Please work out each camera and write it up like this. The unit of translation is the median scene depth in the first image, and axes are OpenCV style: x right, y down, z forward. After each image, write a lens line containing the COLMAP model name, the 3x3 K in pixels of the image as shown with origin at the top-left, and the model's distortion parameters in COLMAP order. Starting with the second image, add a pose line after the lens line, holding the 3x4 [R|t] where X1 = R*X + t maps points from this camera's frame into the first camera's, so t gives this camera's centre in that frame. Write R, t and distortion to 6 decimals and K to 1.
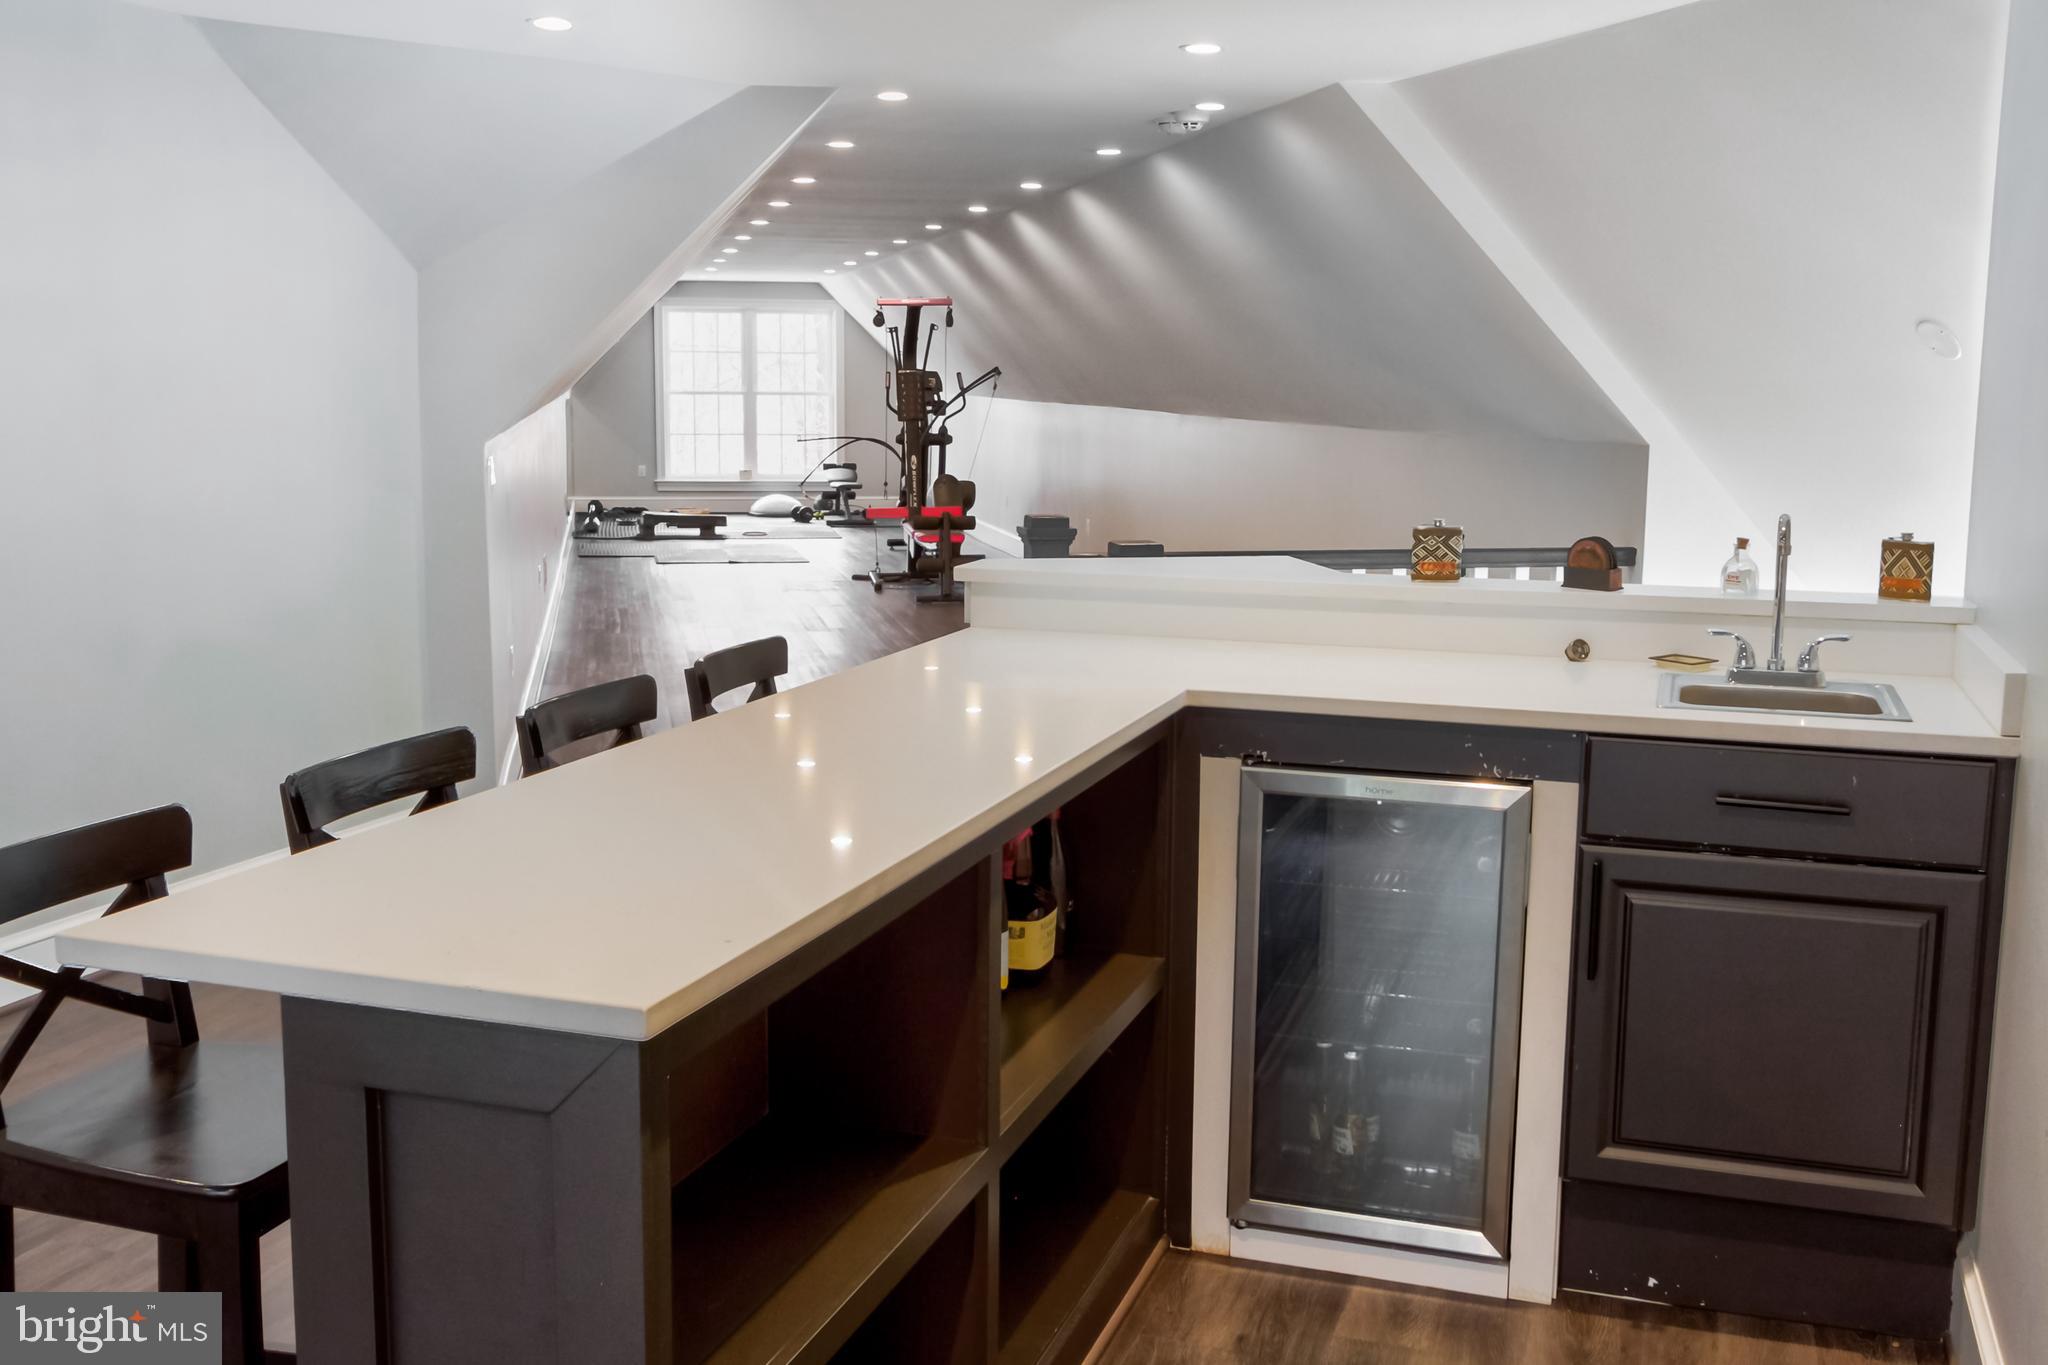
lens RADIAL K [[2007.0, 0, 1022.5], [0, 2007.0, 686.8], [0, 0, 1]] dist [0.059693, 0.000000]
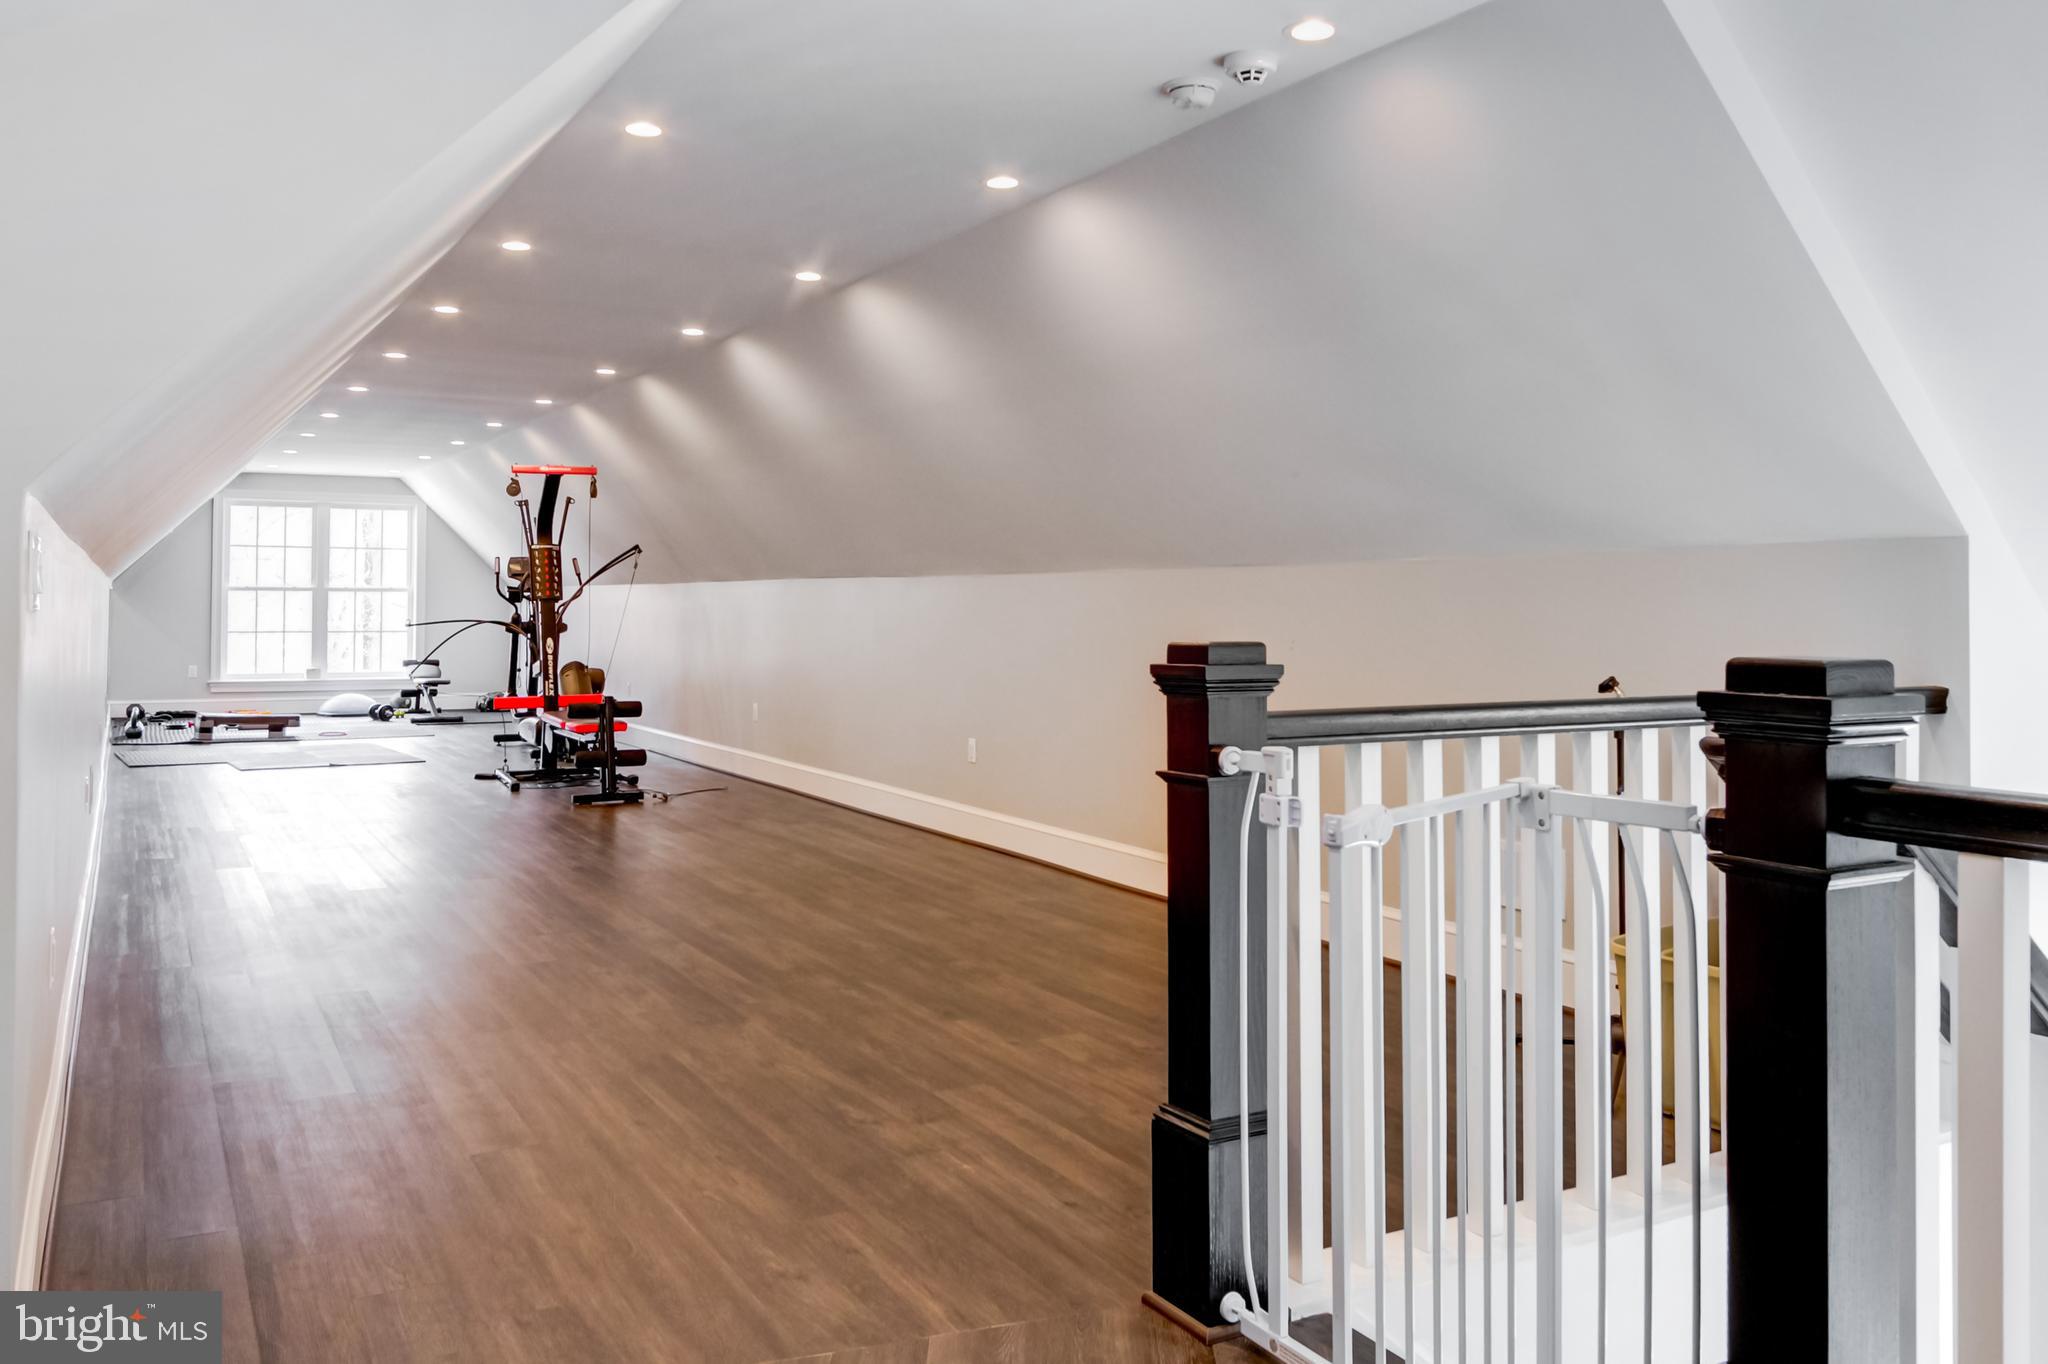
lens RADIAL K [[1589.5, 0, 1047.7], [0, 1589.5, 584.6], [0, 0, 1]] dist [0.006232, -0.000359]
pose [[0.948010, -0.000178, 0.318242, -0.055012], [0.052850, 0.986203, -0.156880, -0.012044], [-0.313823, 0.165543, 0.934939, 0.205156]]
